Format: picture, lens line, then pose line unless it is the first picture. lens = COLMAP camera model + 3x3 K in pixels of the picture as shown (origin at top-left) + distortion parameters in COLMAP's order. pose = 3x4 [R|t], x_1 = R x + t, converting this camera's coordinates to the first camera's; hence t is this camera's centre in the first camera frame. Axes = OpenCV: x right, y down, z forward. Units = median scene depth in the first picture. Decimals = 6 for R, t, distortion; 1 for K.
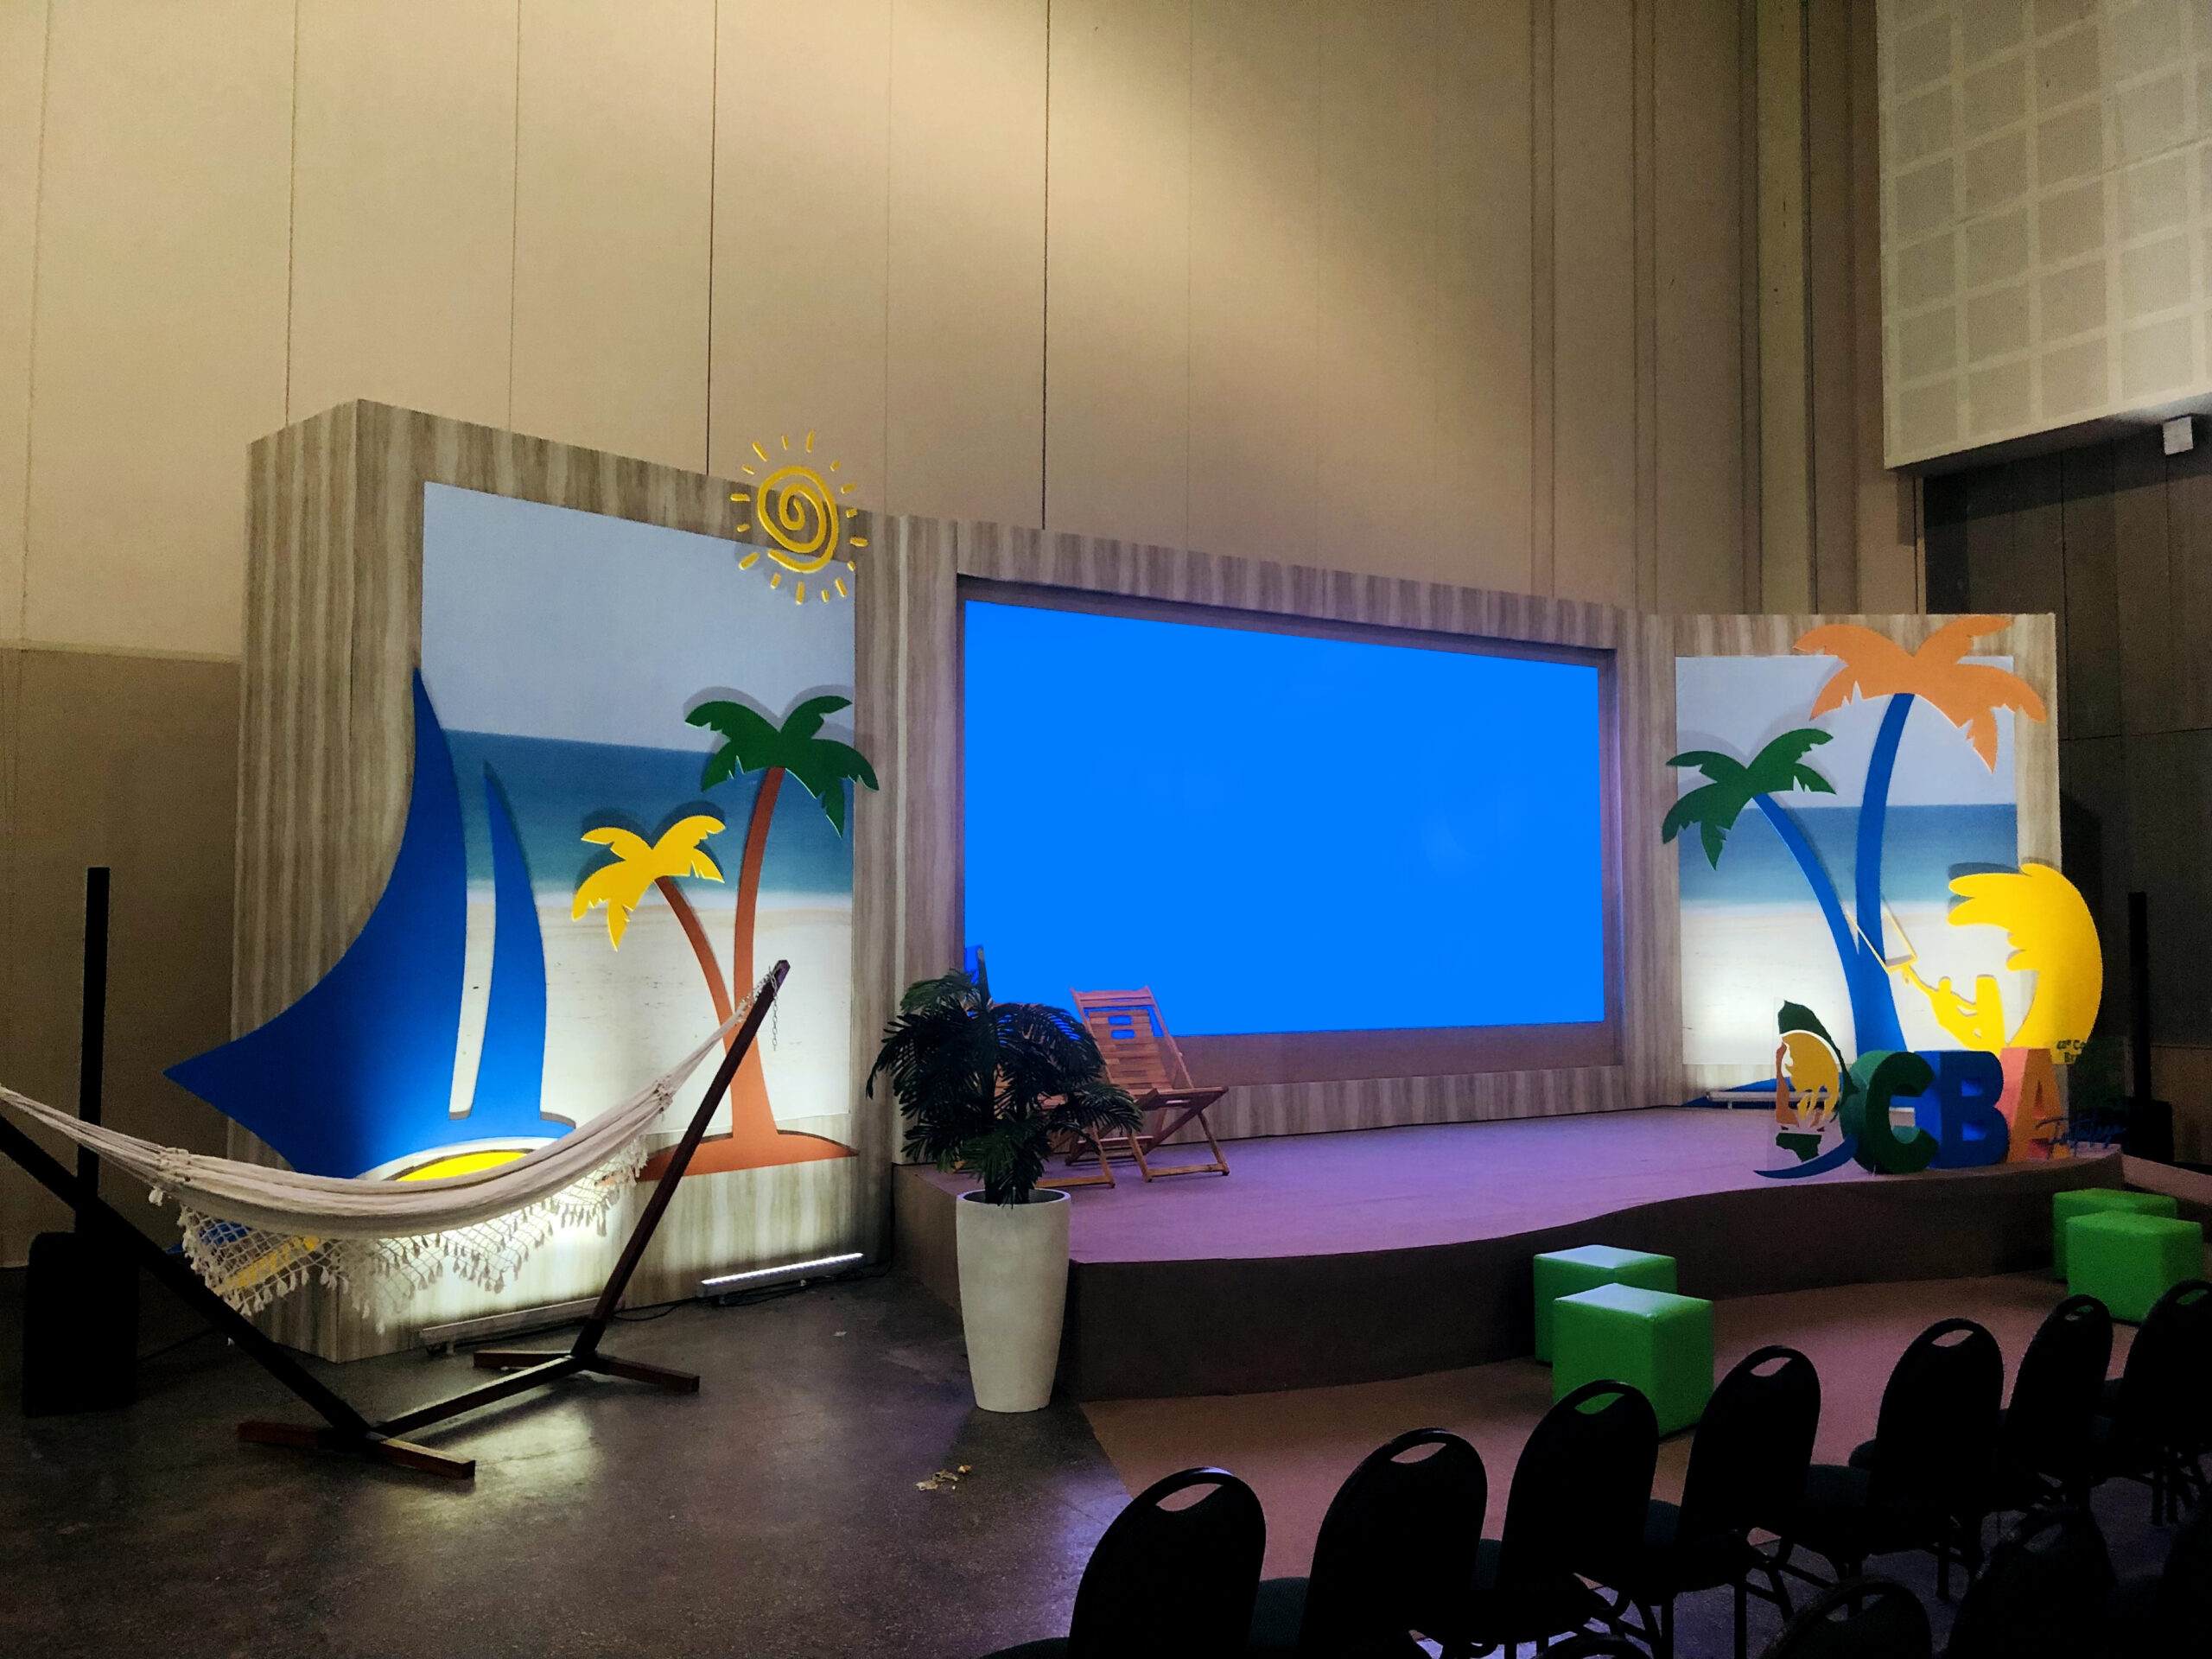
lens RADIAL K [[1787.8, 0, 1105.9], [0, 1787.8, 823.3], [0, 0, 1]] dist [0.013008, 0.002708]
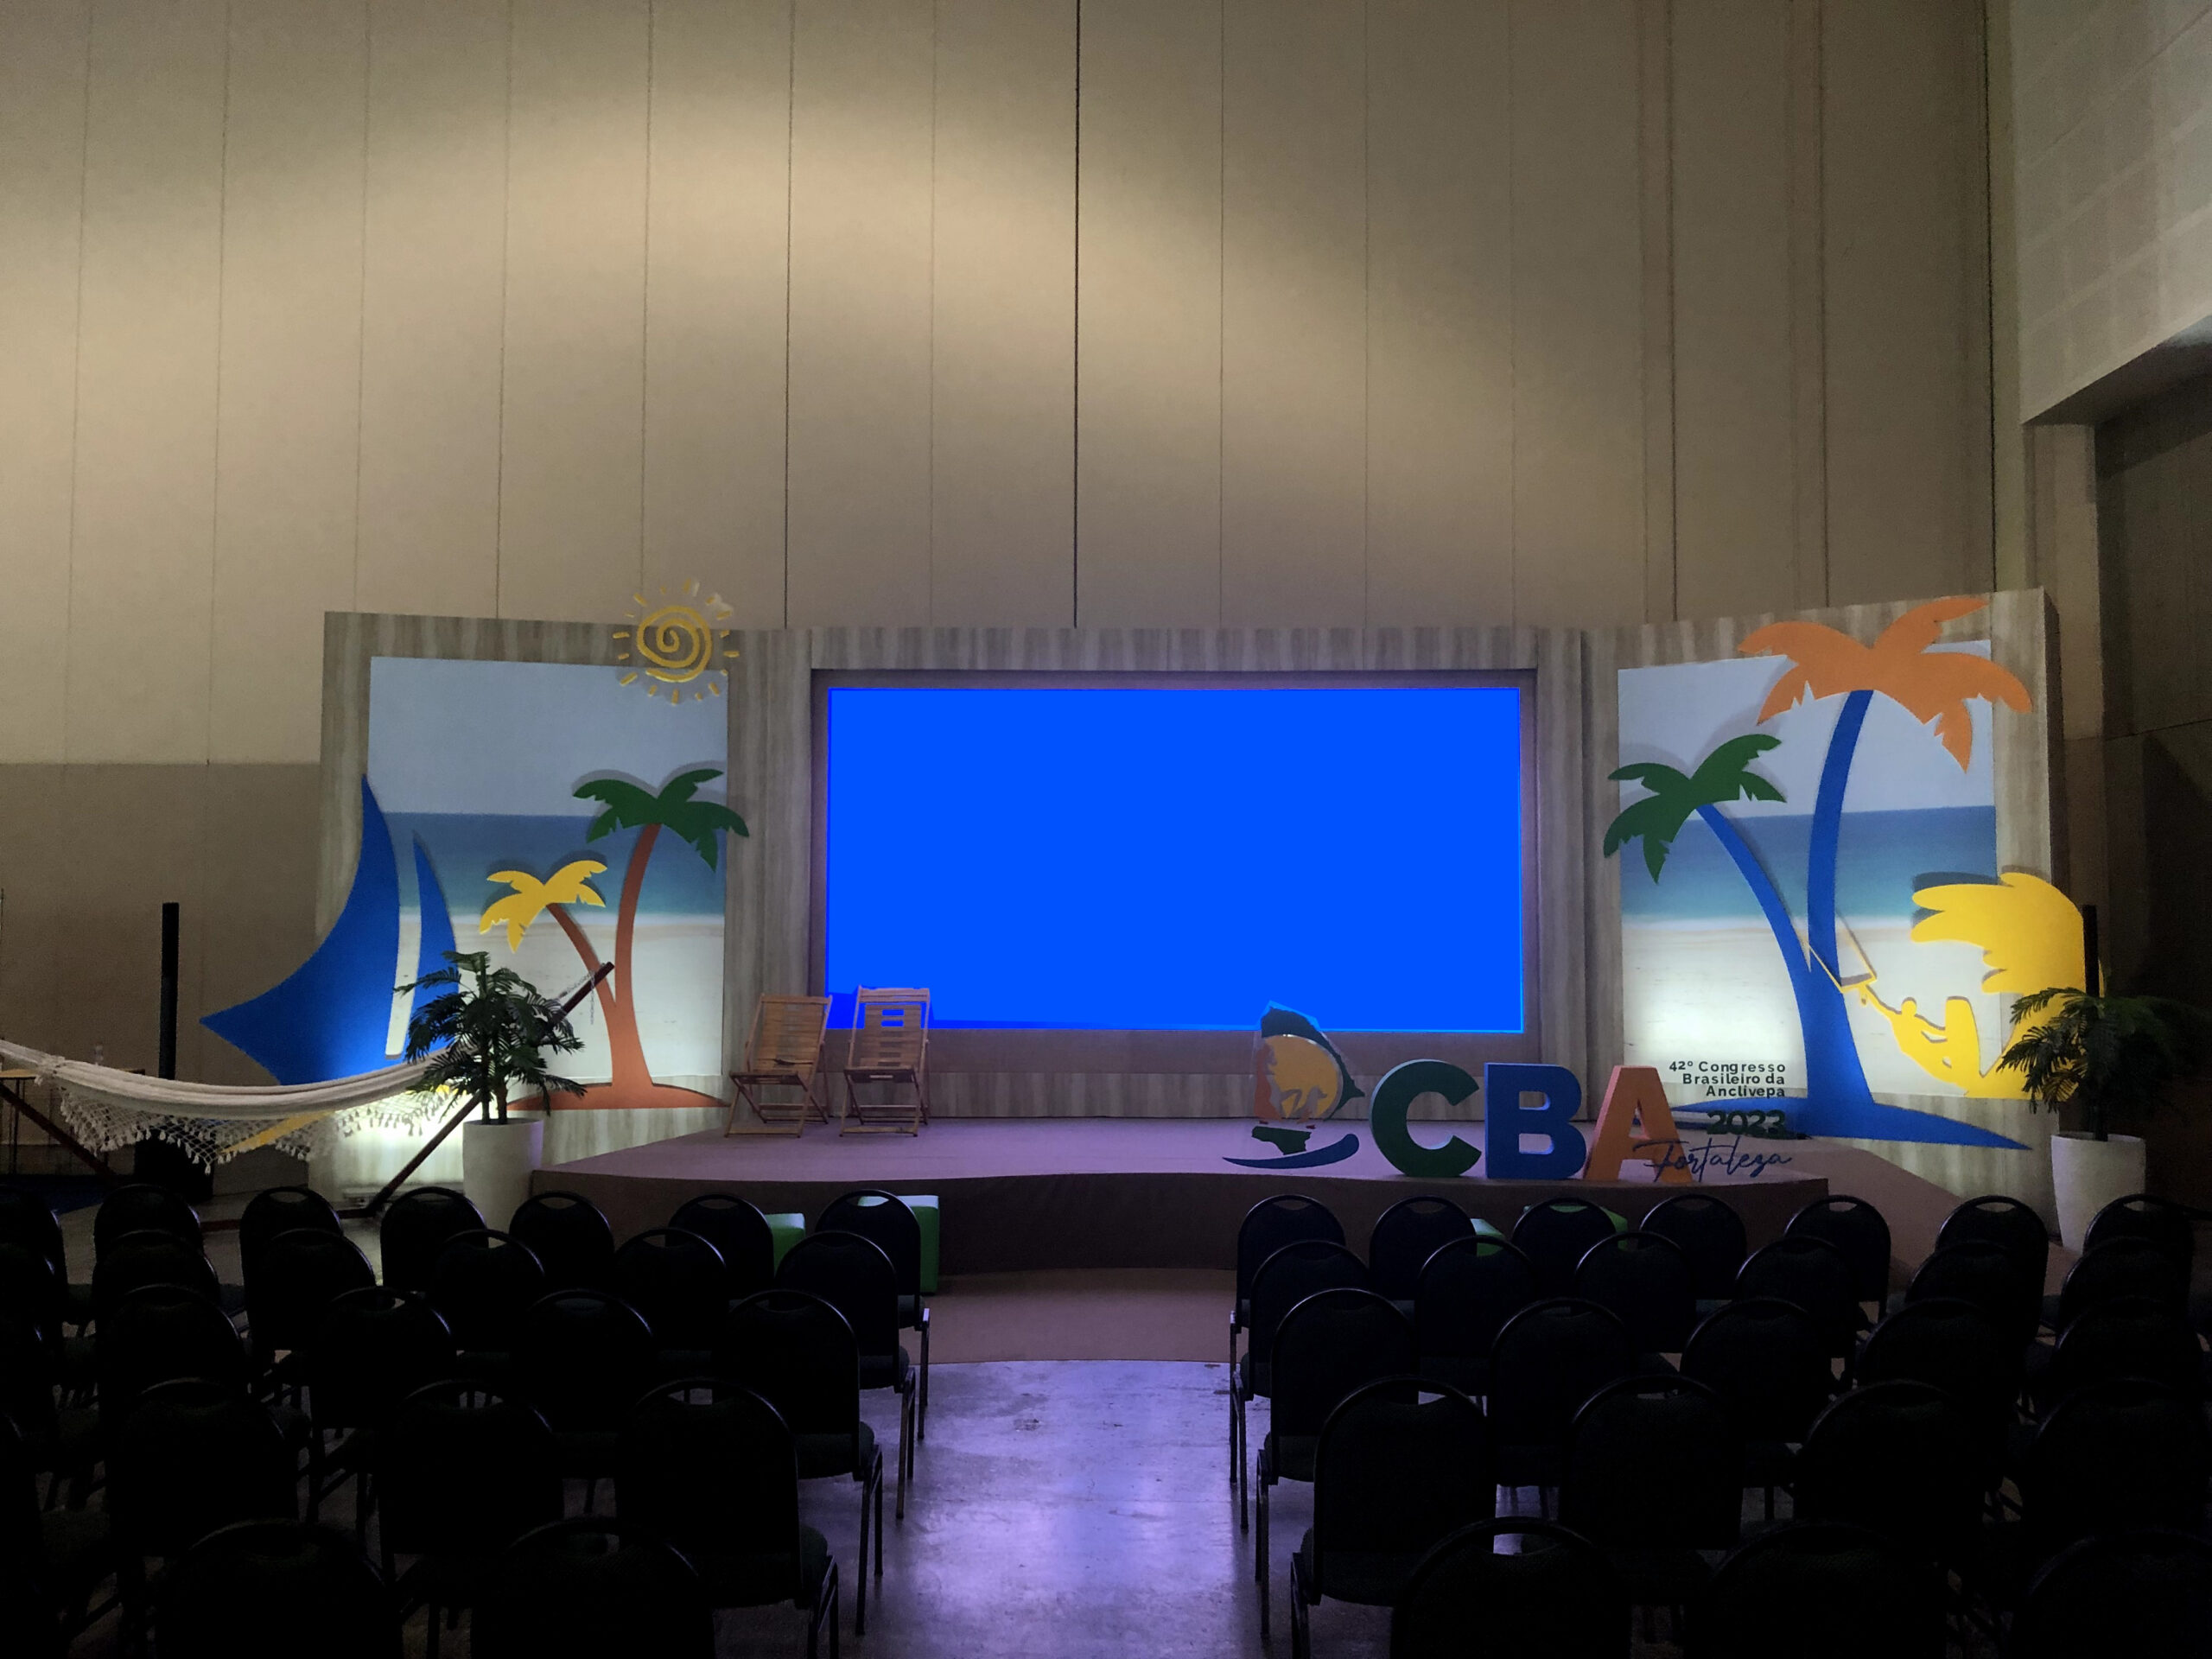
lens RADIAL K [[1787.8, 0, 1102.9], [0, 1787.8, 834.7], [0, 0, 1]] dist [0.013008, 0.002708]
pose [[0.838853, -0.027363, -0.543670, 0.803967], [0.027459, 0.999591, -0.007942, -0.001950], [0.543665, -0.008267, 0.839262, 0.015797]]
